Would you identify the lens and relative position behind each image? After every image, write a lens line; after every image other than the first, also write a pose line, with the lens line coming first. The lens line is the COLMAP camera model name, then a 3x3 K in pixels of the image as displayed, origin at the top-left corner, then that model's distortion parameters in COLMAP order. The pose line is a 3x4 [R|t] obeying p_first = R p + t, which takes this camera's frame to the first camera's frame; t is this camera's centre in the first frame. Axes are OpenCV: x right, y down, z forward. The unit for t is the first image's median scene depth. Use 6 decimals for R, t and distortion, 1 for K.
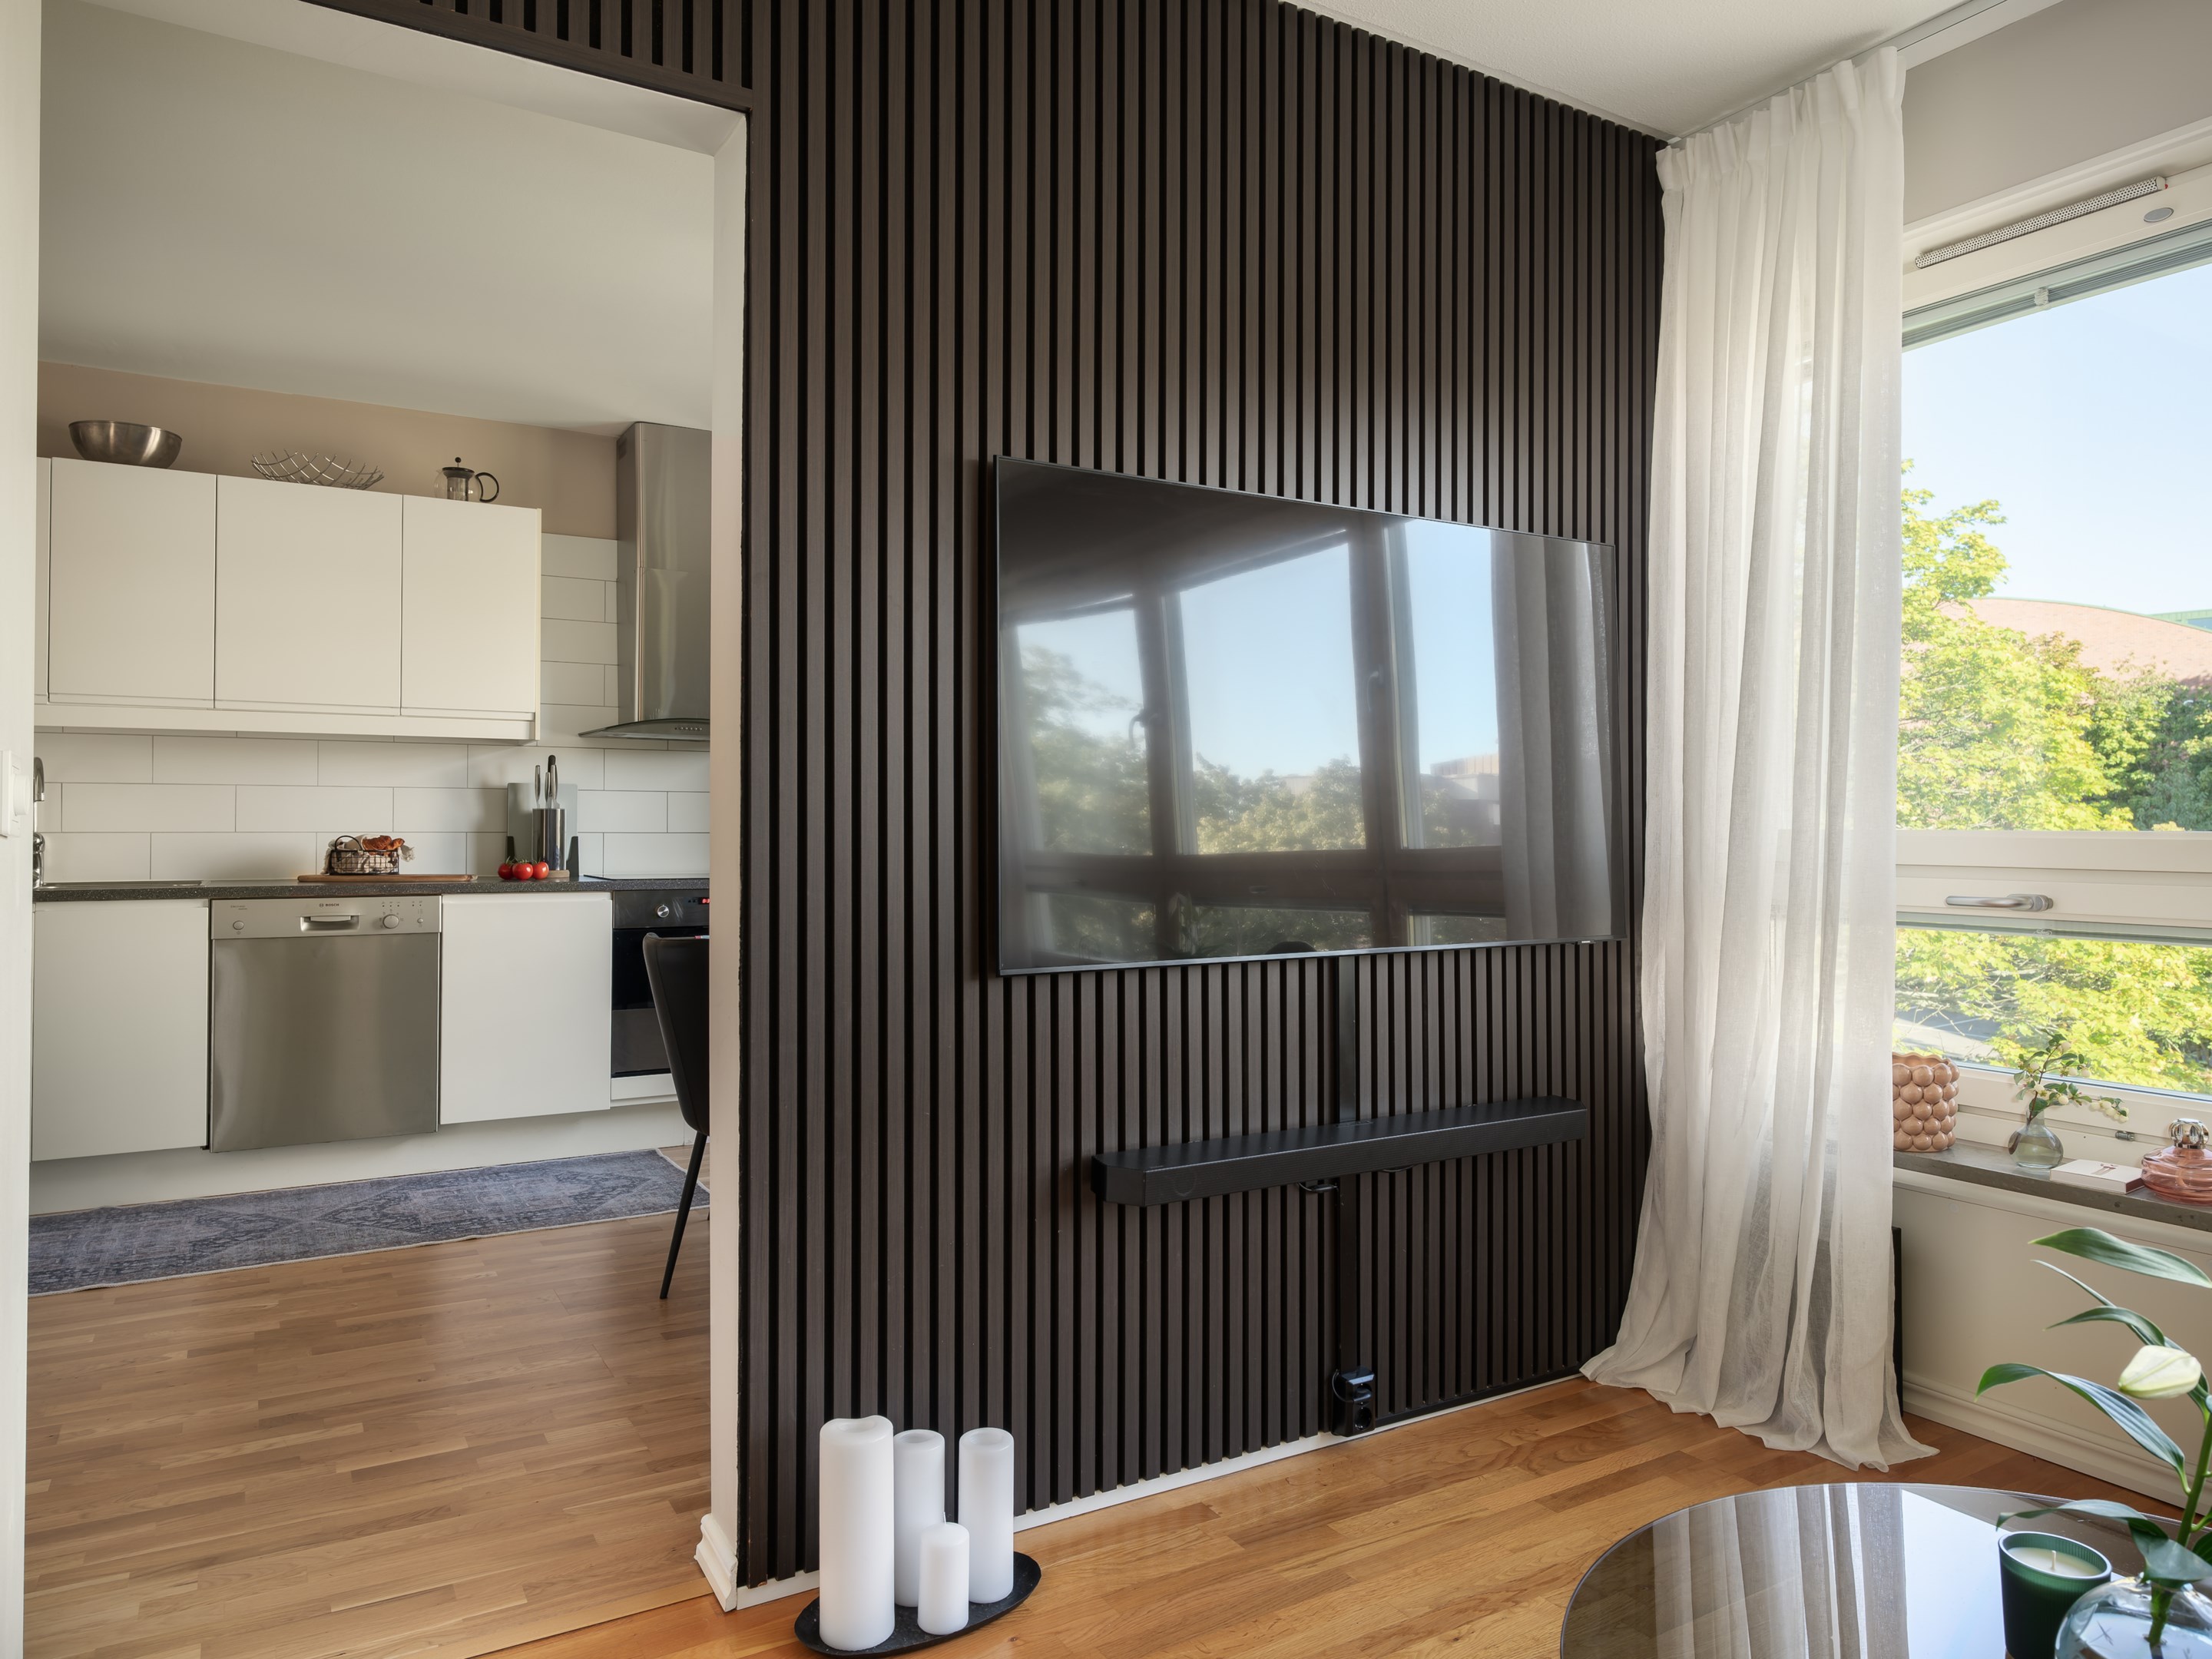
lens RADIAL K [[1446.6, 0, 1107.1], [0, 1446.6, 810.0], [0, 0, 1]] dist [-0.001790, 0.001138]
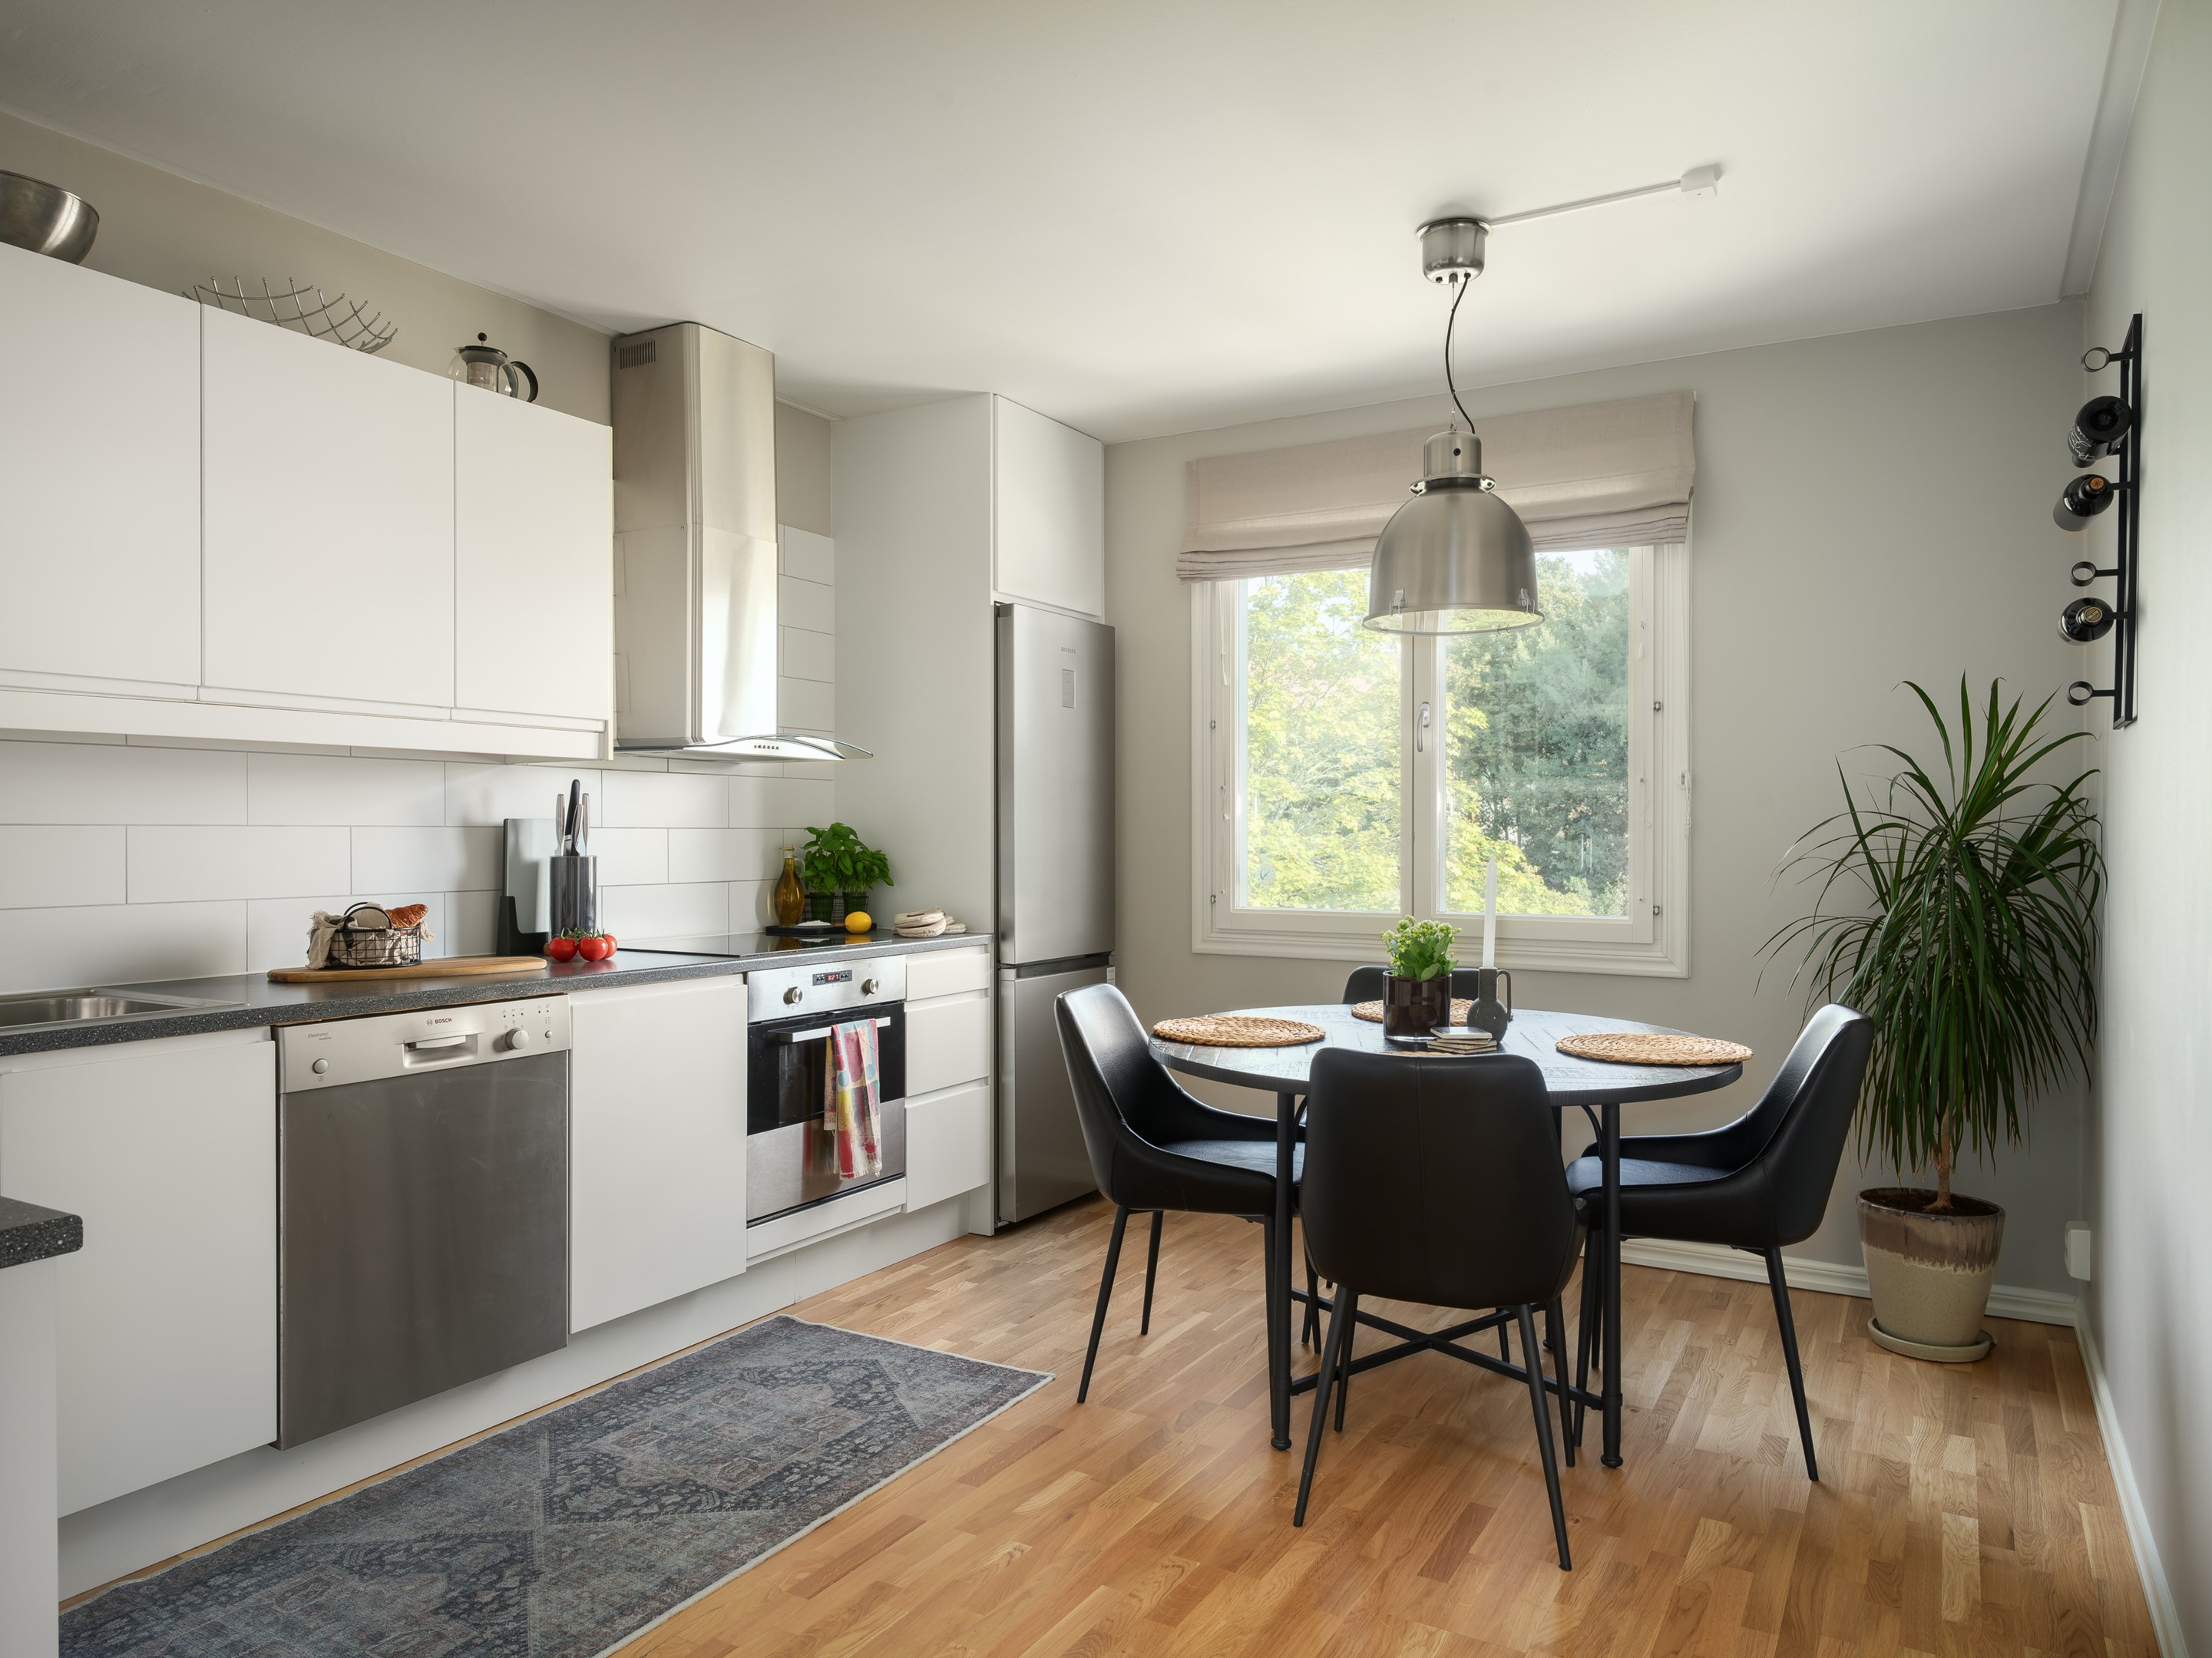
lens RADIAL K [[1450.7, 0, 1101.6], [0, 1450.7, 844.6], [0, 0, 1]] dist [0.002911, 0.002071]
pose [[0.871881, -0.004653, 0.489696, -0.548026], [-0.005551, 0.999797, 0.019382, -0.023199], [-0.489687, -0.019617, 0.871678, 0.282676]]
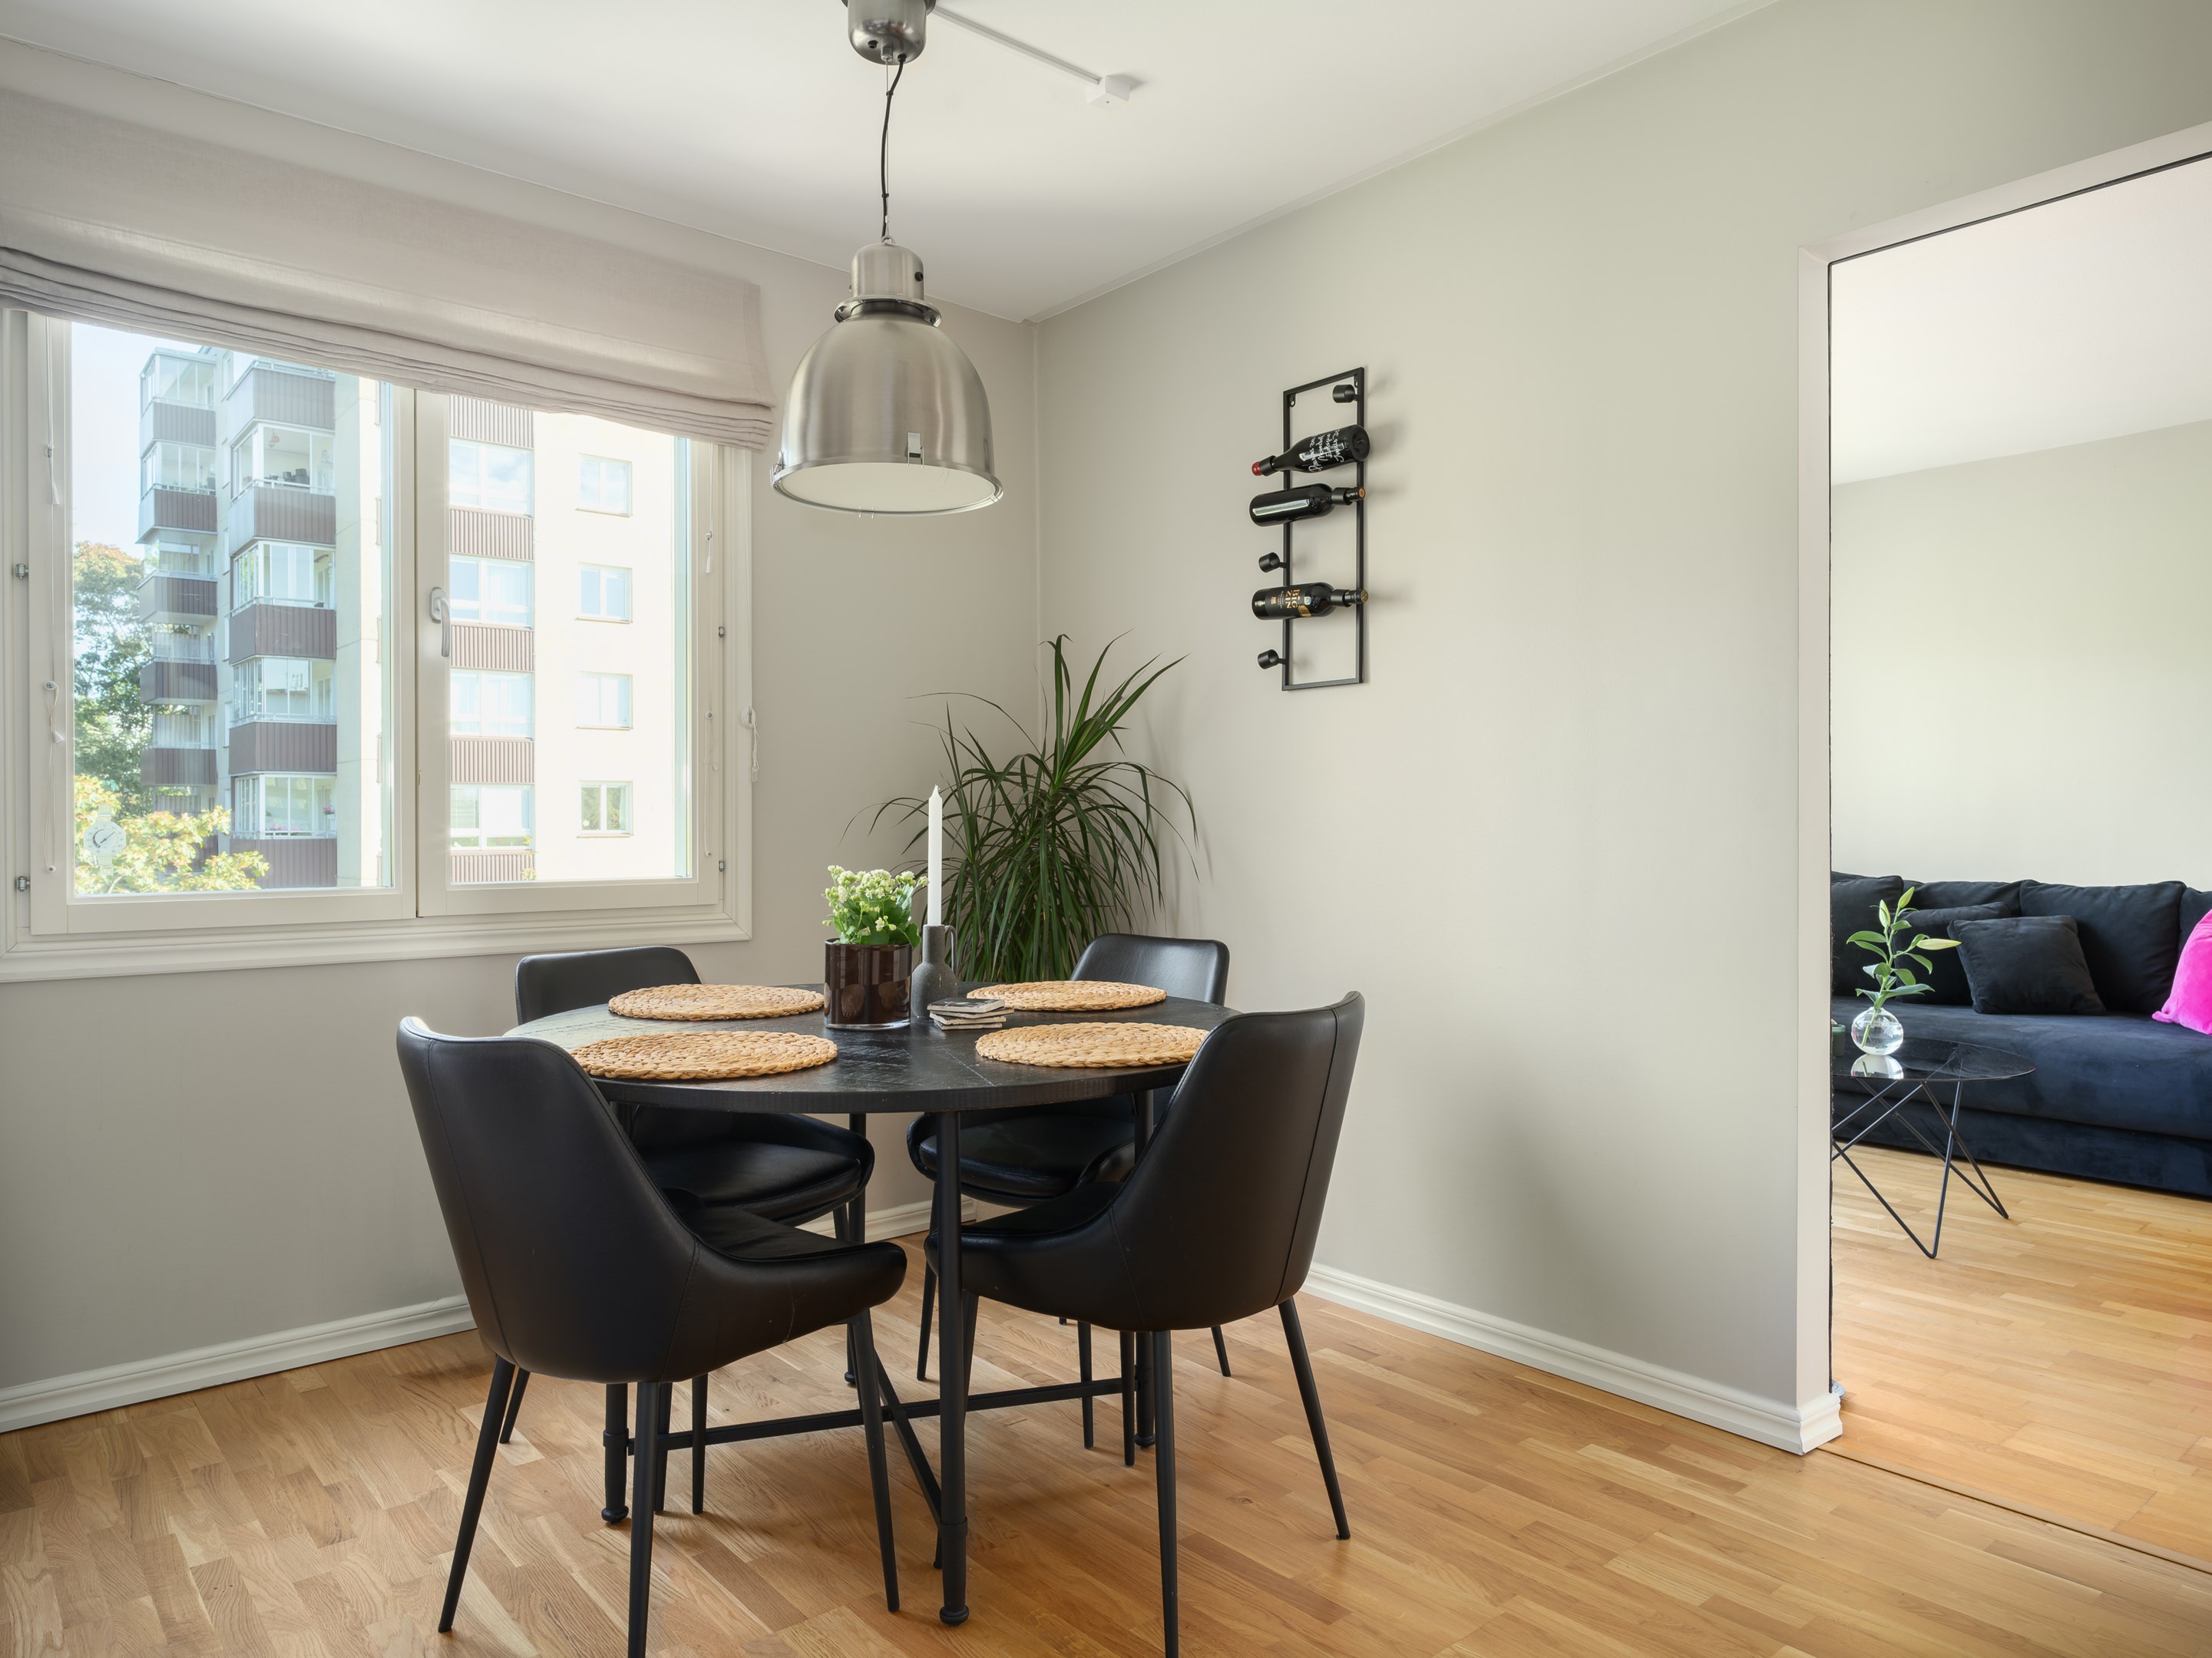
lens RADIAL K [[1440.7, 0, 1102.5], [0, 1440.7, 834.2], [0, 0, 1]] dist [0.001358, -0.002482]
pose [[-0.166701, -0.009124, 0.985965, -0.607225], [-0.008150, 0.999936, 0.007876, 0.006774], [-0.985974, -0.006723, -0.166765, 0.801159]]
